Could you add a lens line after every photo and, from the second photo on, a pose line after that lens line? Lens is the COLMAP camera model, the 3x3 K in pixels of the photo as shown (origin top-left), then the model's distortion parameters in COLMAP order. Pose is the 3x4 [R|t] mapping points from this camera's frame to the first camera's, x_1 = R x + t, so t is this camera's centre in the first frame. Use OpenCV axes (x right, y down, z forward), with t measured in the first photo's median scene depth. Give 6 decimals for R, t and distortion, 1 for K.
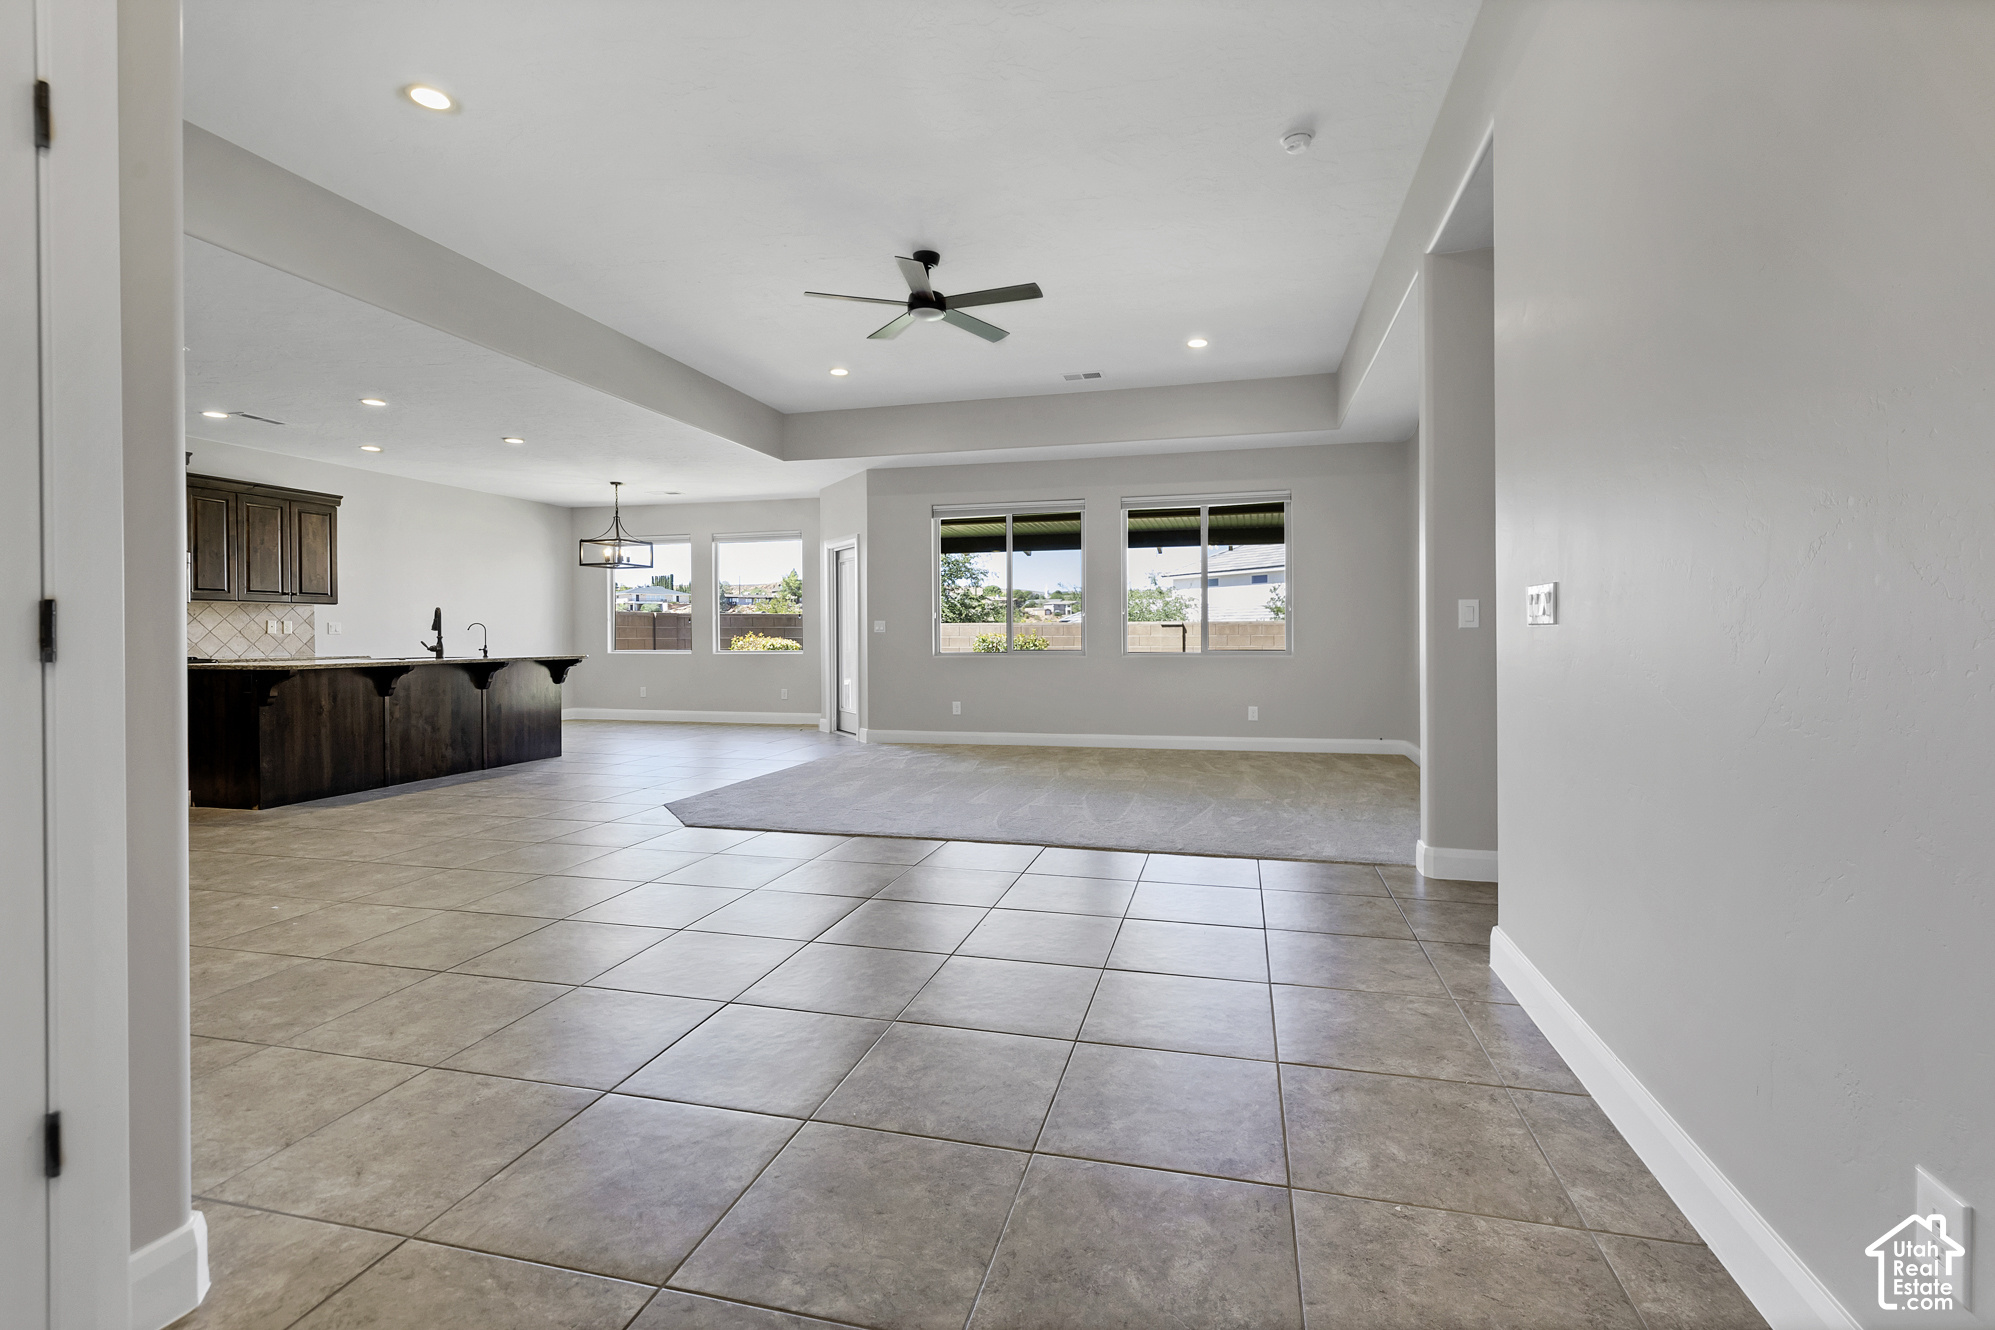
lens RADIAL K [[869.0, 0, 1046.9], [0, 869.0, 637.8], [0, 0, 1]] dist [-0.005117, 0.001995]
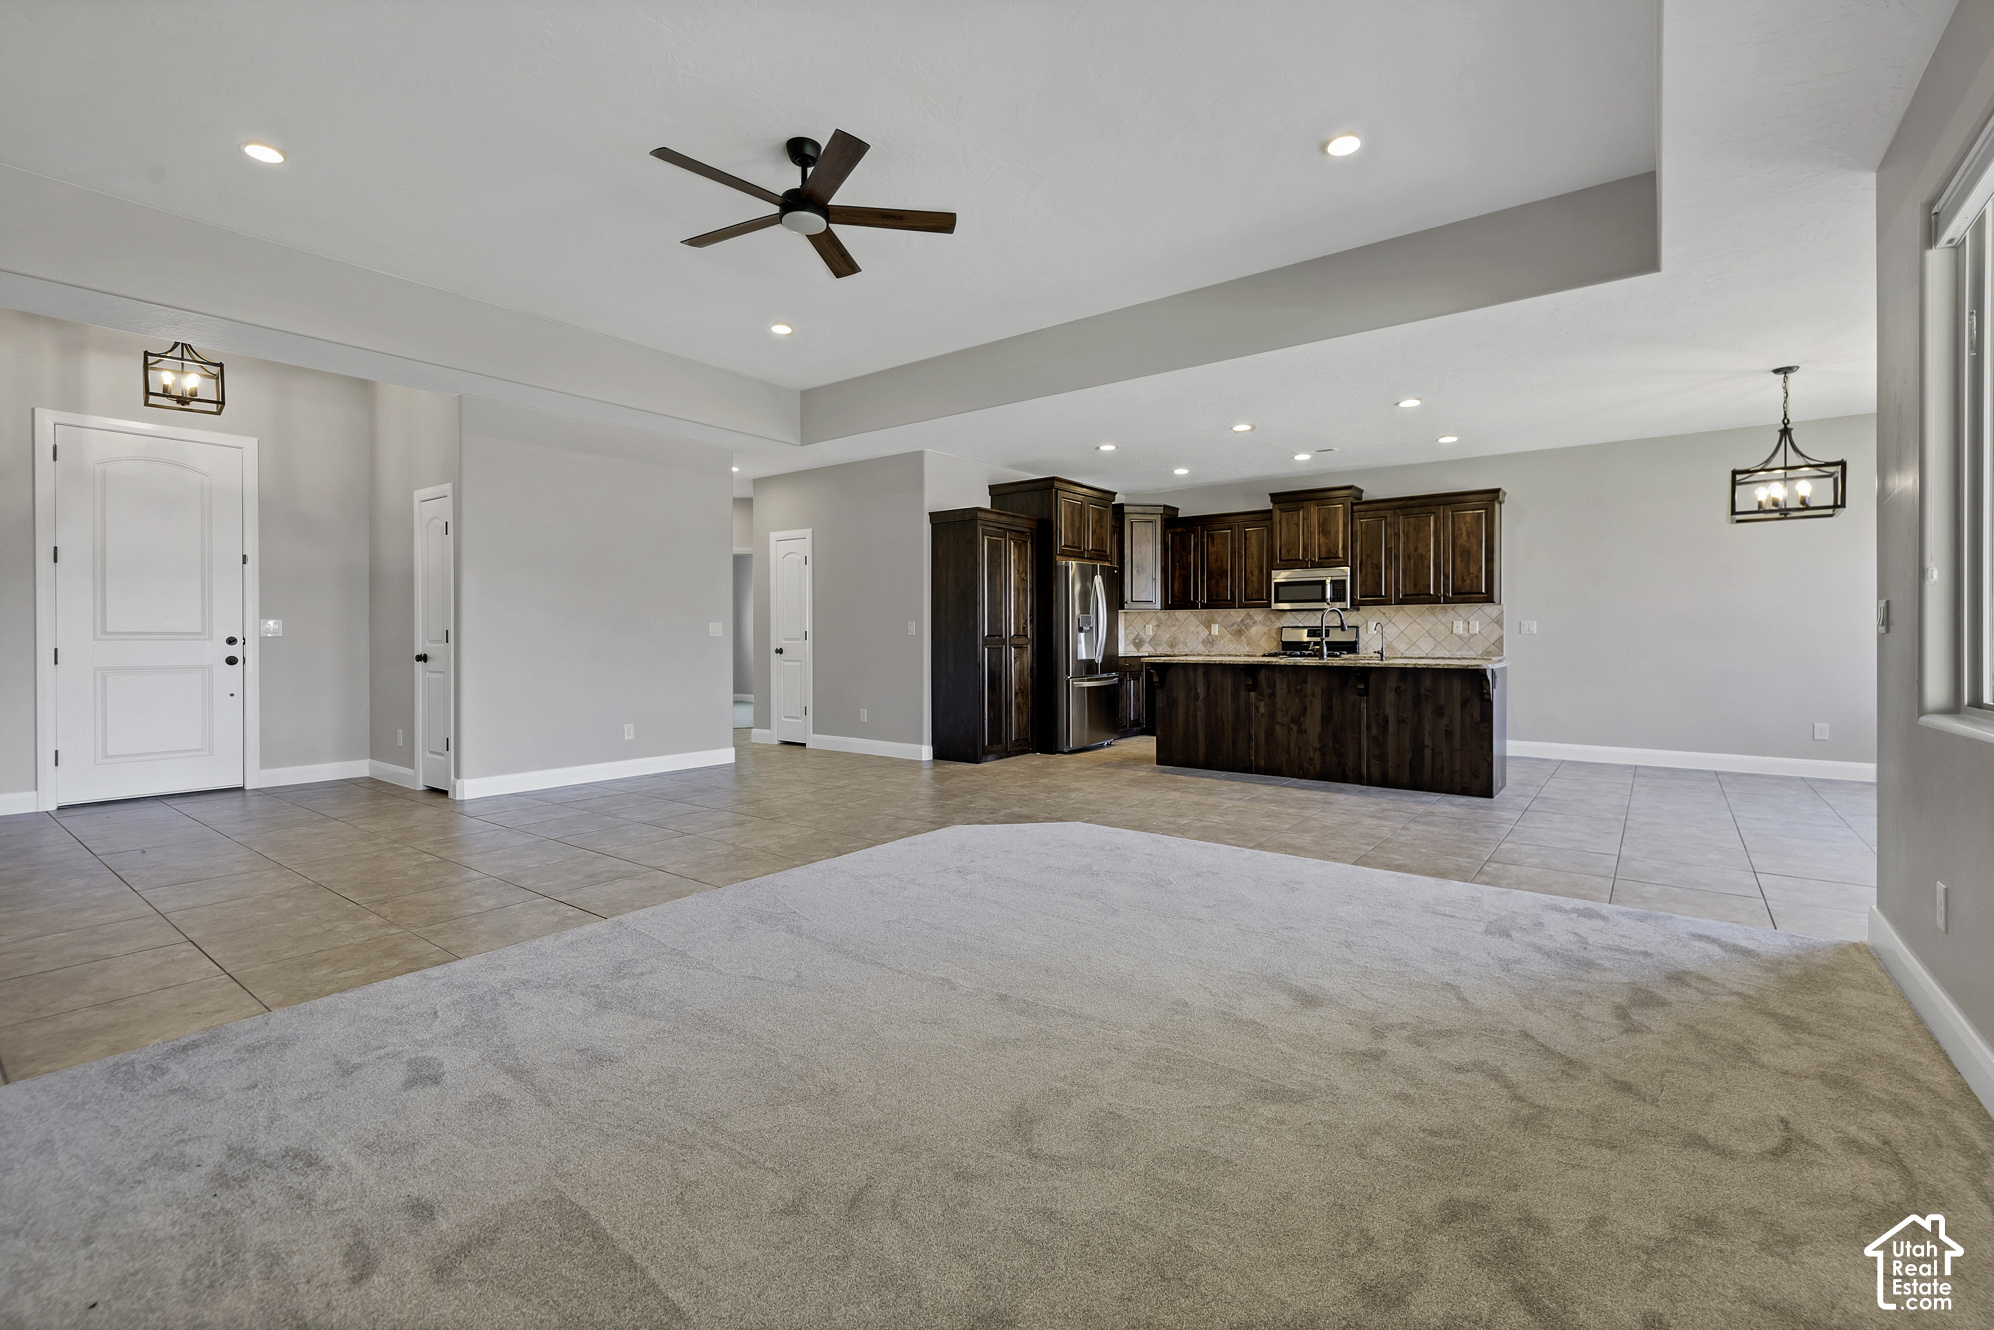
lens RADIAL K [[868.6, 0, 1009.3], [0, 868.6, 644.7], [0, 0, 1]] dist [-0.005117, 0.001995]
pose [[-0.445829, 0.013842, -0.895011, 0.287033], [-0.000852, 0.999873, 0.015889, -0.007012], [0.895118, 0.007846, -0.445760, 0.984488]]
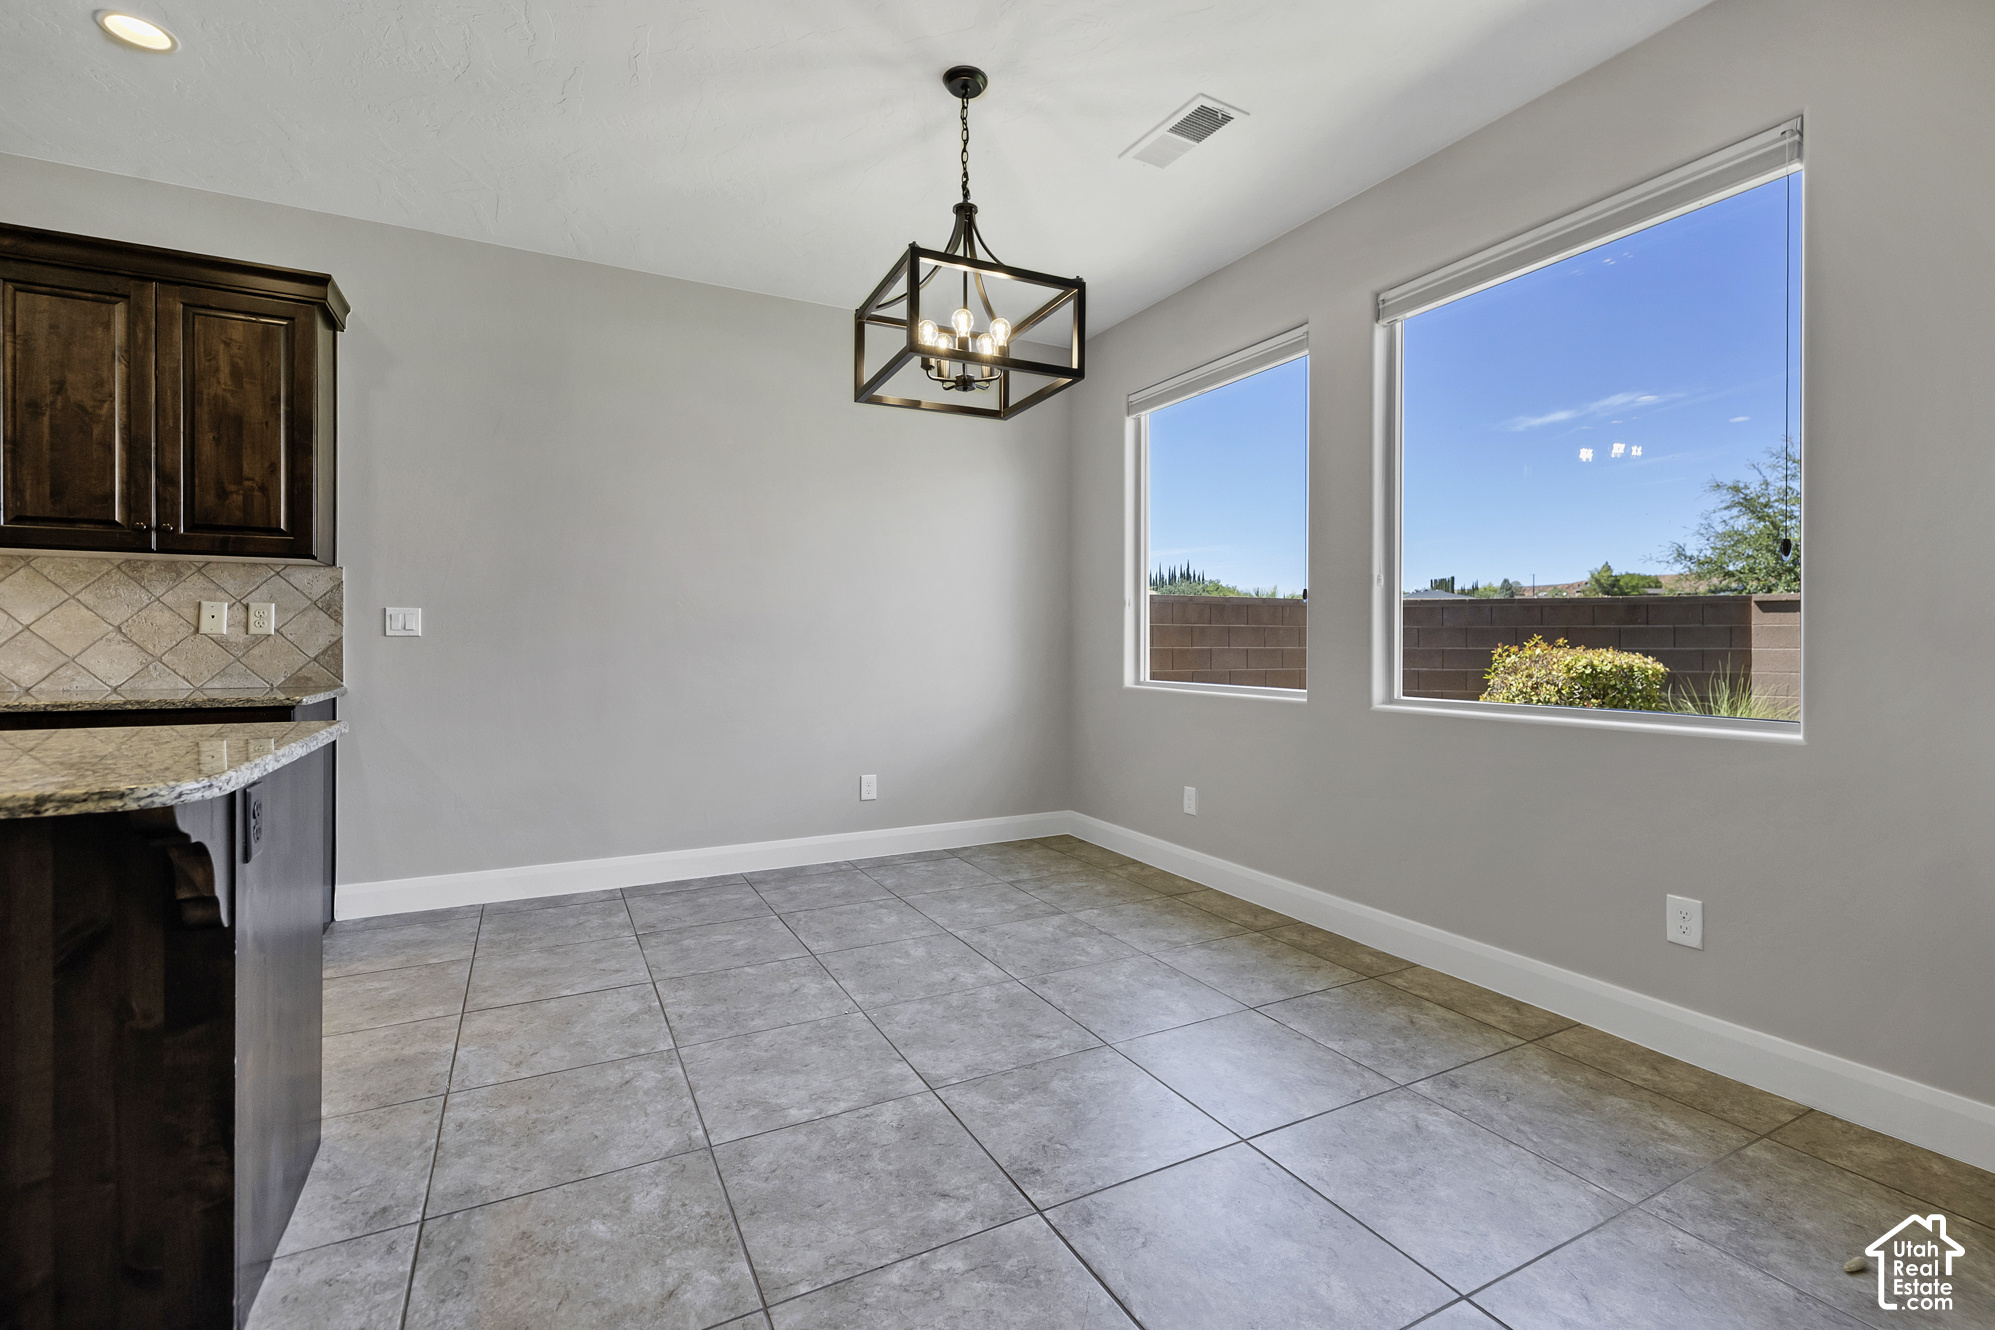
lens RADIAL K [[869.0, 0, 997.4], [0, 869.0, 638.3], [0, 0, 1]] dist [-0.005117, 0.001995]
pose [[0.626138, 0.001763, -0.779710, -0.341275], [-0.007566, 0.999964, -0.003815, -0.003376], [0.779675, 0.008288, 0.626129, 1.034744]]
